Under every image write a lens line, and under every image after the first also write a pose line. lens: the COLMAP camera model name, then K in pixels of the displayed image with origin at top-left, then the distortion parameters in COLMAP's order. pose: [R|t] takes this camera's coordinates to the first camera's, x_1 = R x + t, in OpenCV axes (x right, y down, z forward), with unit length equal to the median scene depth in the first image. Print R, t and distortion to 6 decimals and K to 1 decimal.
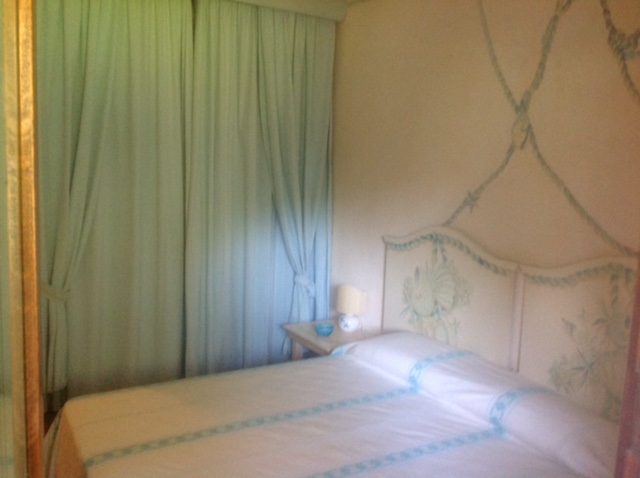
lens RADIAL K [[637.8, 0, 319.4], [0, 637.8, 234.7], [0, 0, 1]] dist [0.055596, 0.000000]
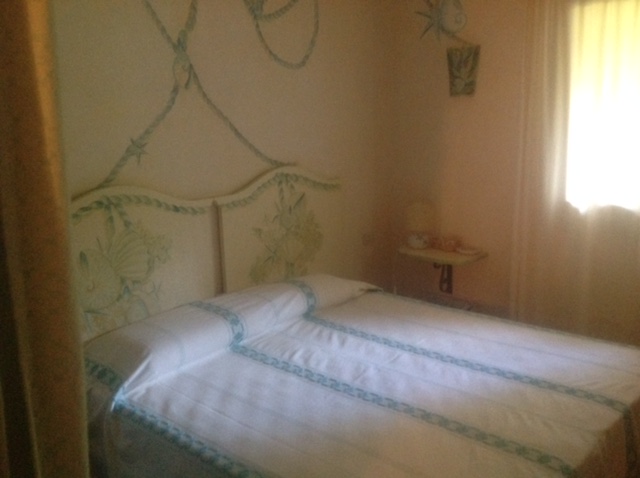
lens RADIAL K [[637.8, 0, 319.2], [0, 637.8, 243.1], [0, 0, 1]] dist [0.055596, 0.000000]
pose [[-0.316697, -0.222587, 0.922040, -0.745996], [0.132271, 0.952215, 0.275303, -0.153101], [-0.939259, 0.209146, -0.272122, 1.134008]]
